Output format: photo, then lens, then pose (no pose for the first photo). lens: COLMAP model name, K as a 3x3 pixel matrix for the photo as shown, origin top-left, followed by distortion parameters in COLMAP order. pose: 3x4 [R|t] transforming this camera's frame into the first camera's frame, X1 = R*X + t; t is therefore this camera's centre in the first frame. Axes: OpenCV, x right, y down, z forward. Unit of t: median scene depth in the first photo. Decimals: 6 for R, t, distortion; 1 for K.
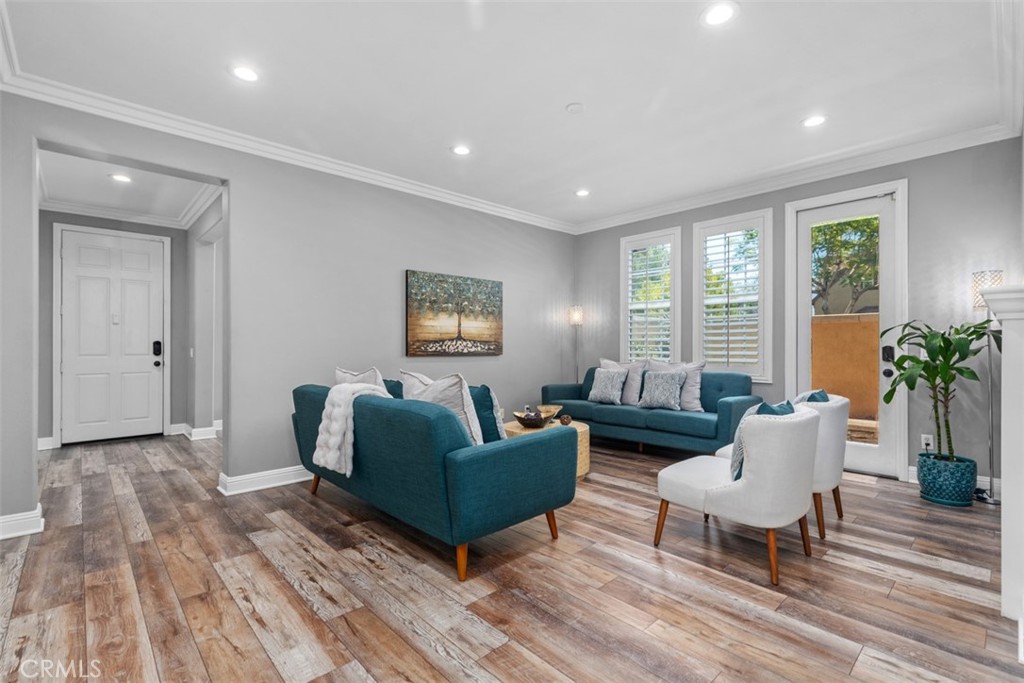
lens RADIAL K [[468.1, 0, 510.5], [0, 468.1, 346.9], [0, 0, 1]] dist [0.001064, -0.000139]
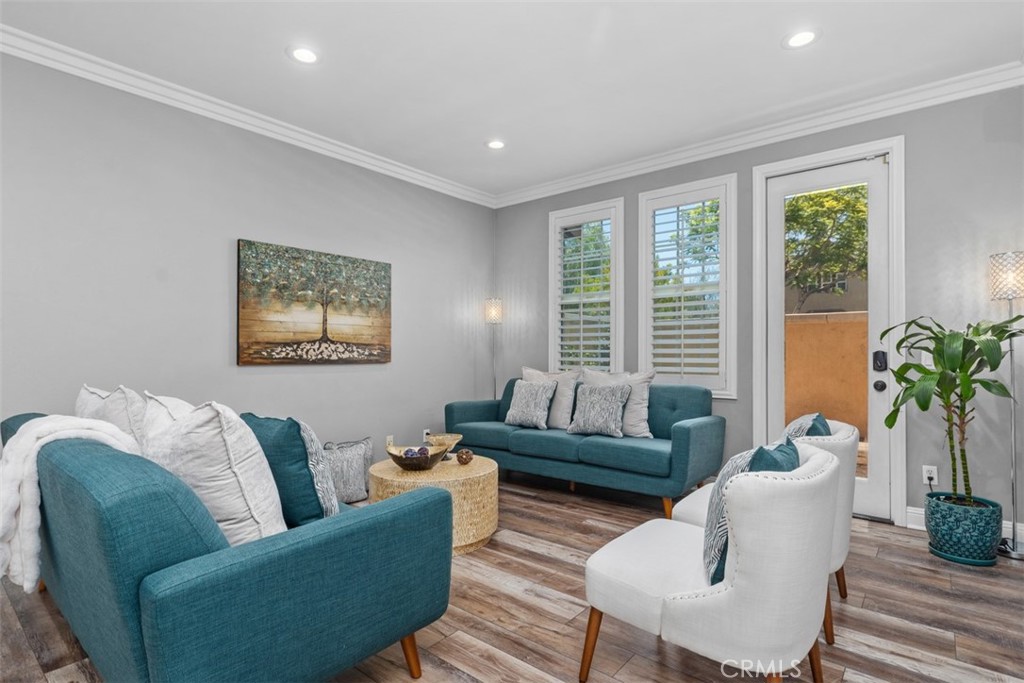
lens RADIAL K [[513.6, 0, 511.4], [0, 513.6, 349.4], [0, 0, 1]] dist [-0.001099, -0.000051]
pose [[0.991239, 0.001782, 0.132067, 0.082576], [-0.001006, 0.999982, -0.005942, 0.000830], [-0.132076, 0.005757, 0.991223, 0.221826]]
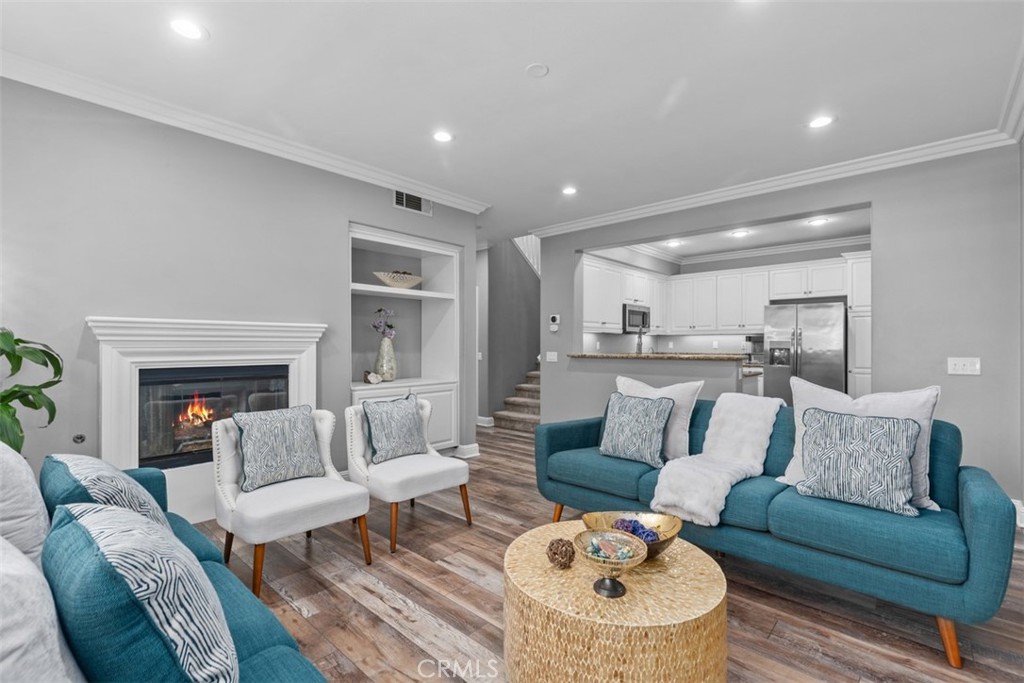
lens RADIAL K [[458.7, 0, 512.0], [0, 458.7, 341.5], [0, 0, 1]] dist [0.000744, 0.000002]
pose [[-0.996416, -0.001844, -0.084569, 0.187396], [-0.001391, 0.999984, -0.005405, -0.023139], [0.084578, -0.005268, -0.996403, 1.347295]]
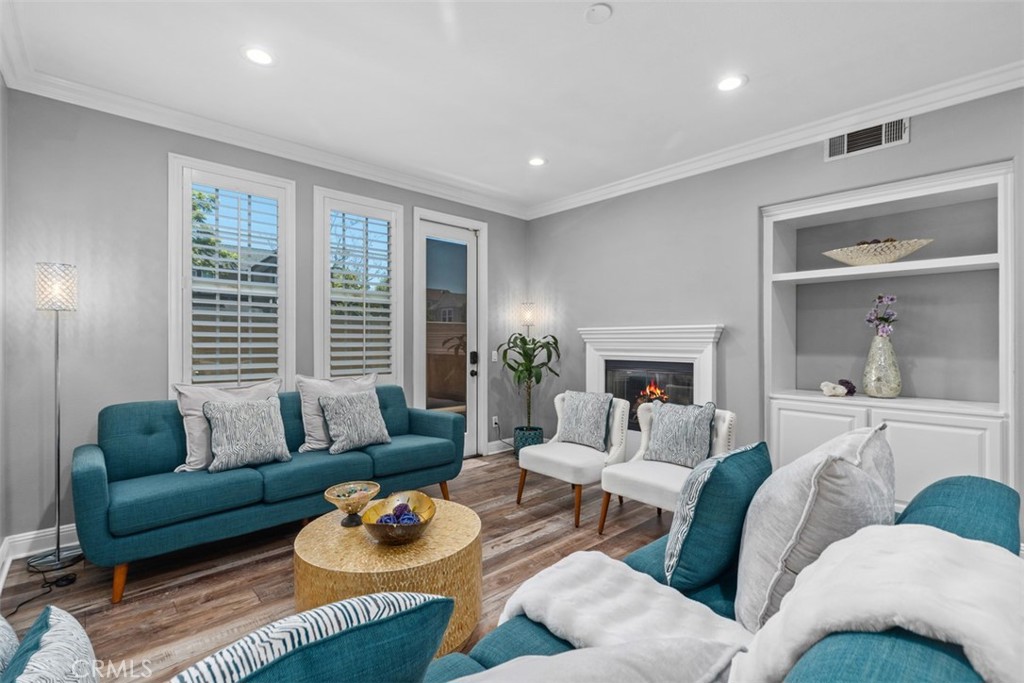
lens RADIAL K [[462.4, 0, 512.0], [0, 462.4, 341.5], [0, 0, 1]] dist [0.000513, -0.000004]
pose [[-0.002896, -0.000931, 0.999995, -0.400214], [-0.001165, 0.999999, 0.000928, -0.028054], [-0.999995, -0.001163, -0.002897, 0.842868]]
